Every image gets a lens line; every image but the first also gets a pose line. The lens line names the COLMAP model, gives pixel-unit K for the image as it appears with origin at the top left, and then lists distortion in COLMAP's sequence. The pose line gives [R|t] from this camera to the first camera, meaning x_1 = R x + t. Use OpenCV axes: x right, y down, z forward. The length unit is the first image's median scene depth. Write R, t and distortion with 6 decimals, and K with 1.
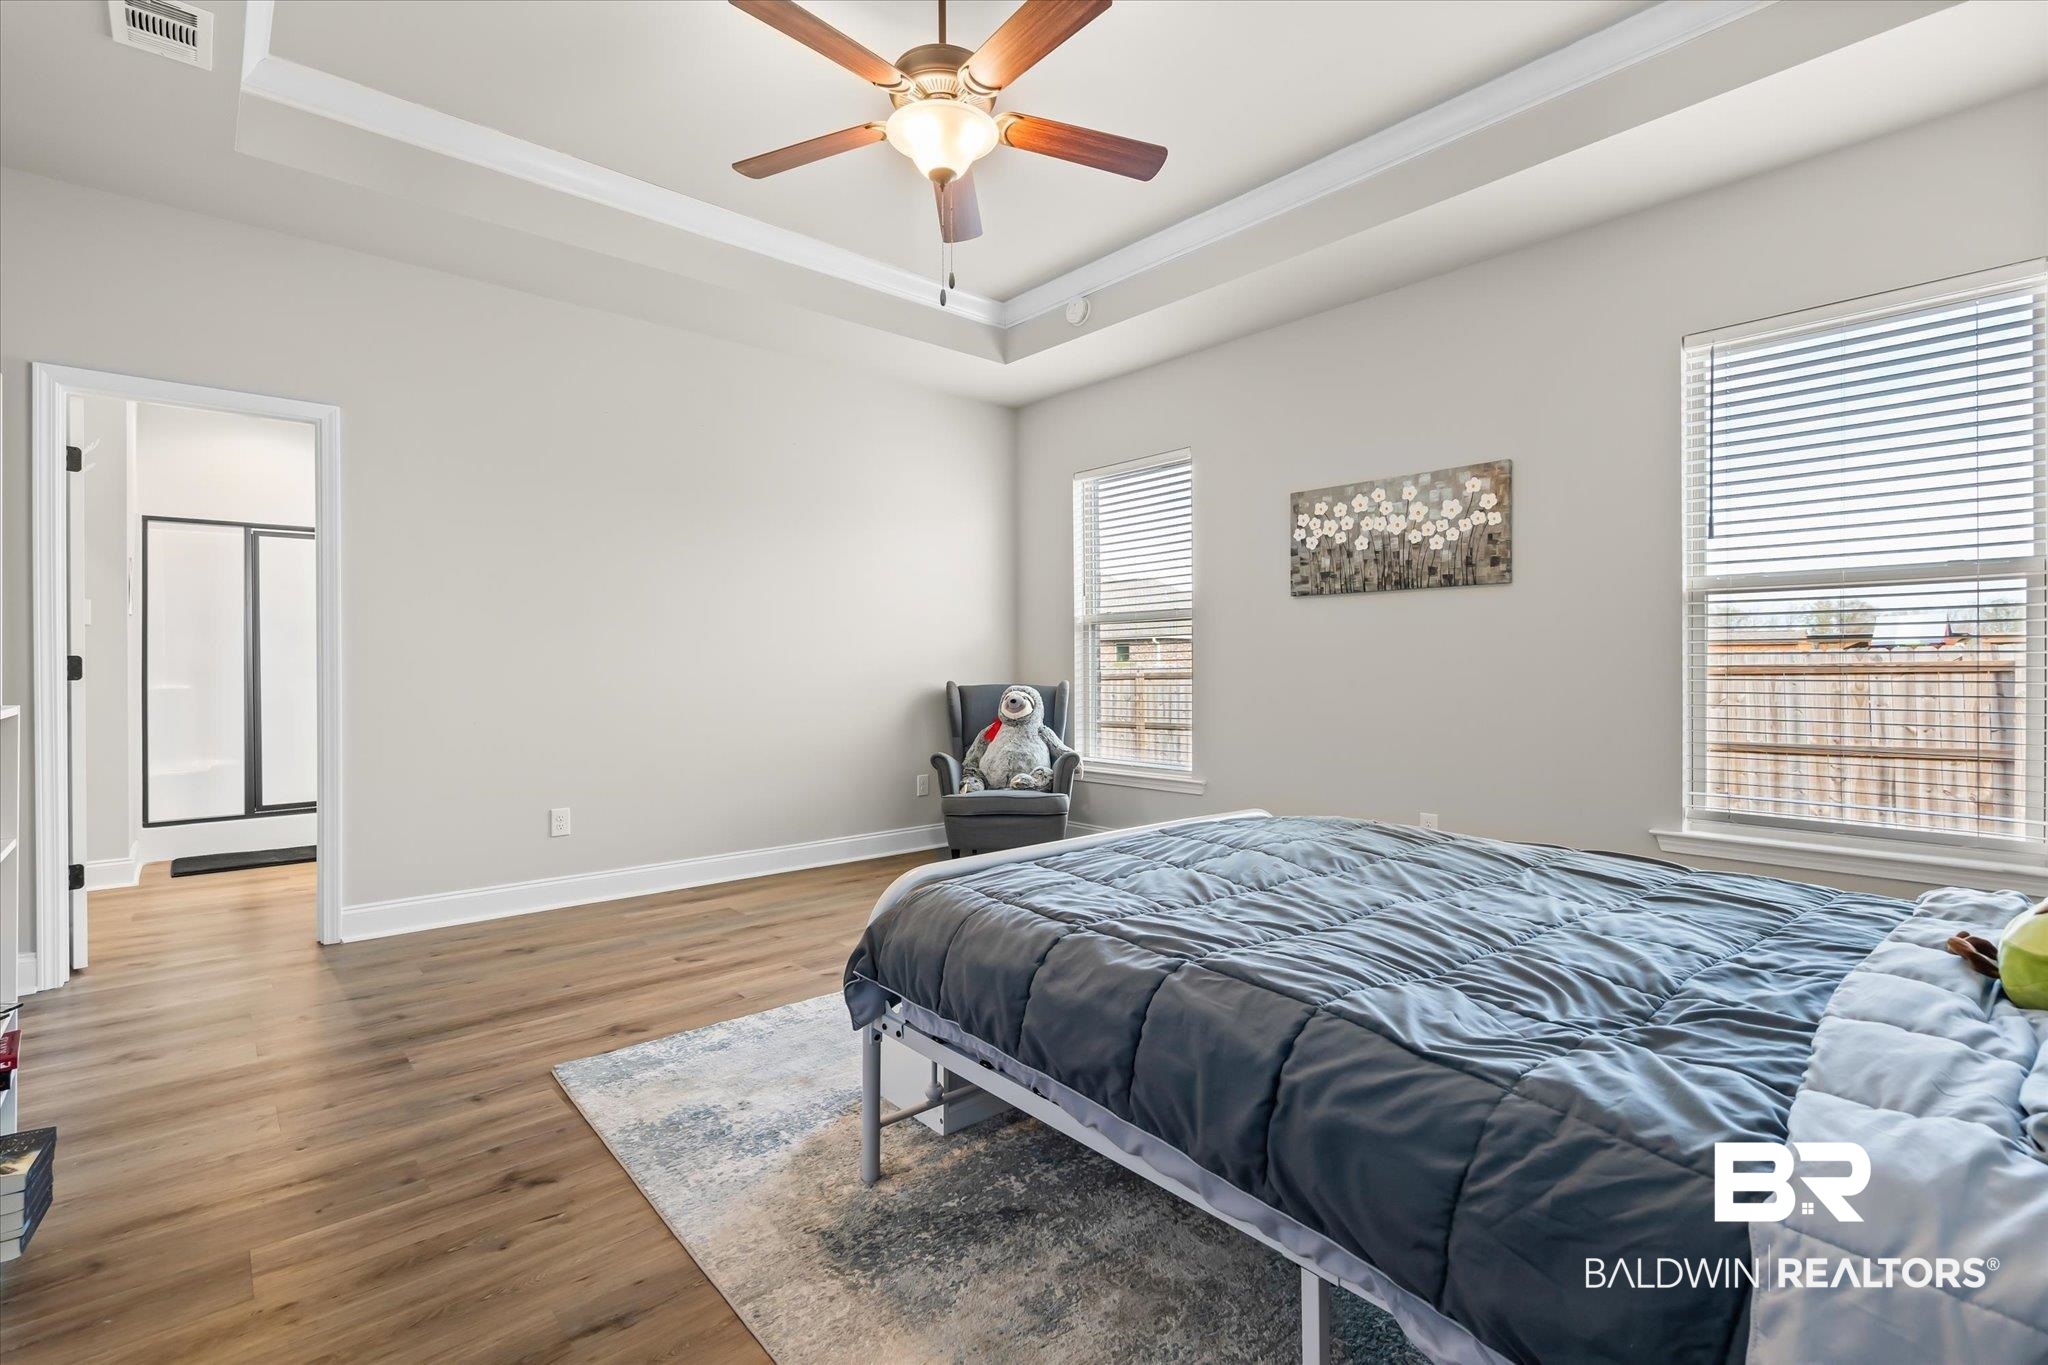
lens RADIAL K [[939.5, 0, 1023.3], [0, 939.5, 671.2], [0, 0, 1]] dist [-0.013883, 0.000549]
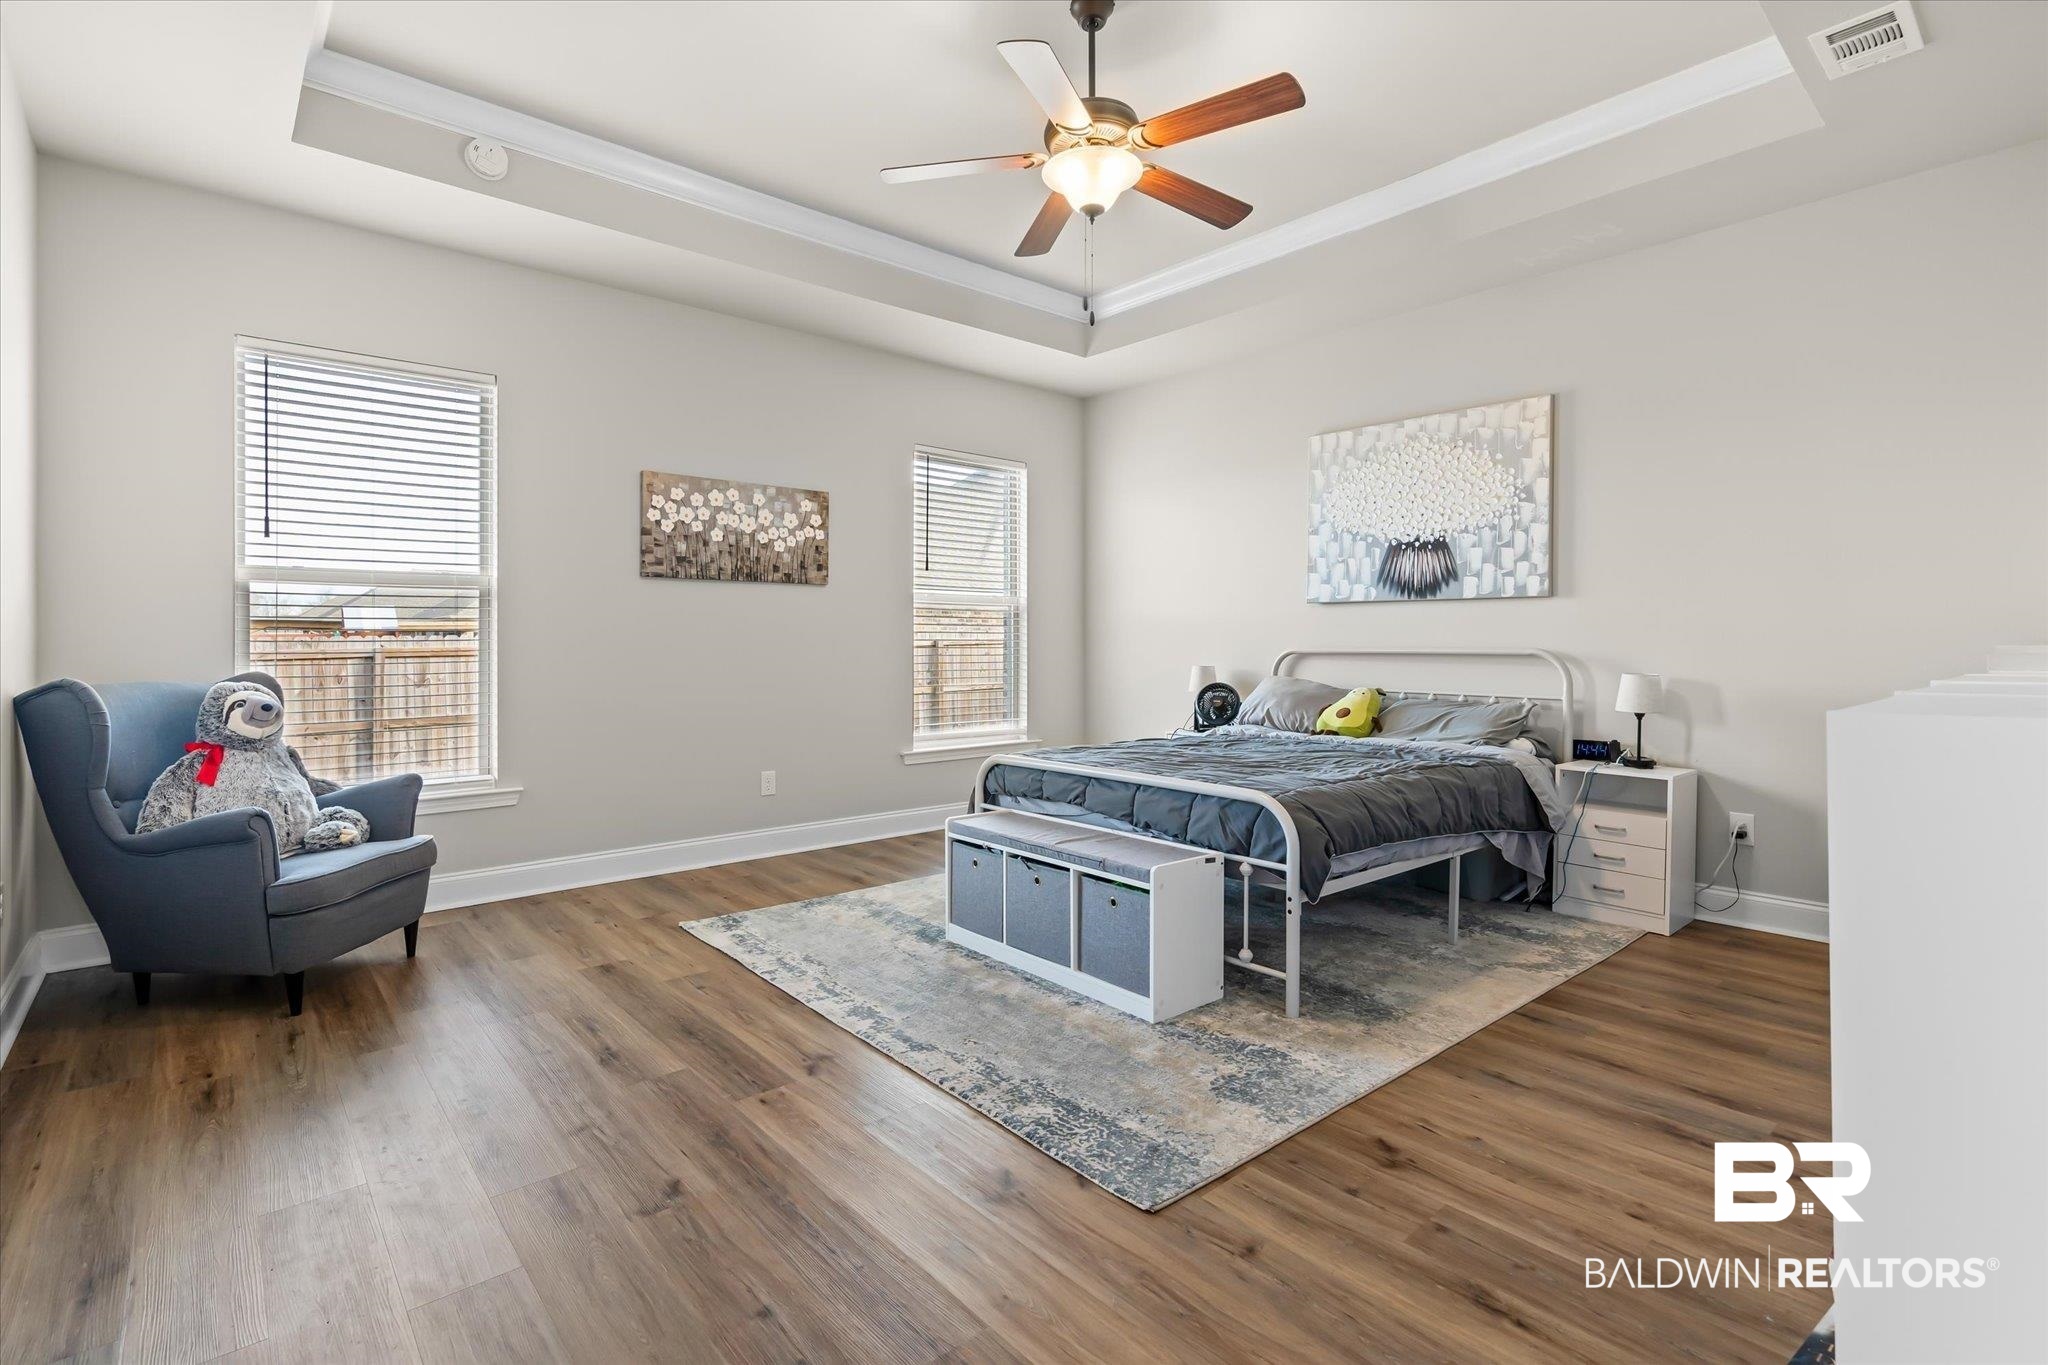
lens RADIAL K [[939.5, 0, 1005.8], [0, 939.5, 646.9], [0, 0, 1]] dist [-0.013883, 0.000549]
pose [[0.018449, 0.005036, 0.999817, -0.732879], [0.011691, 0.999918, -0.005252, 0.002662], [-0.999761, 0.011785, 0.018389, 0.660231]]
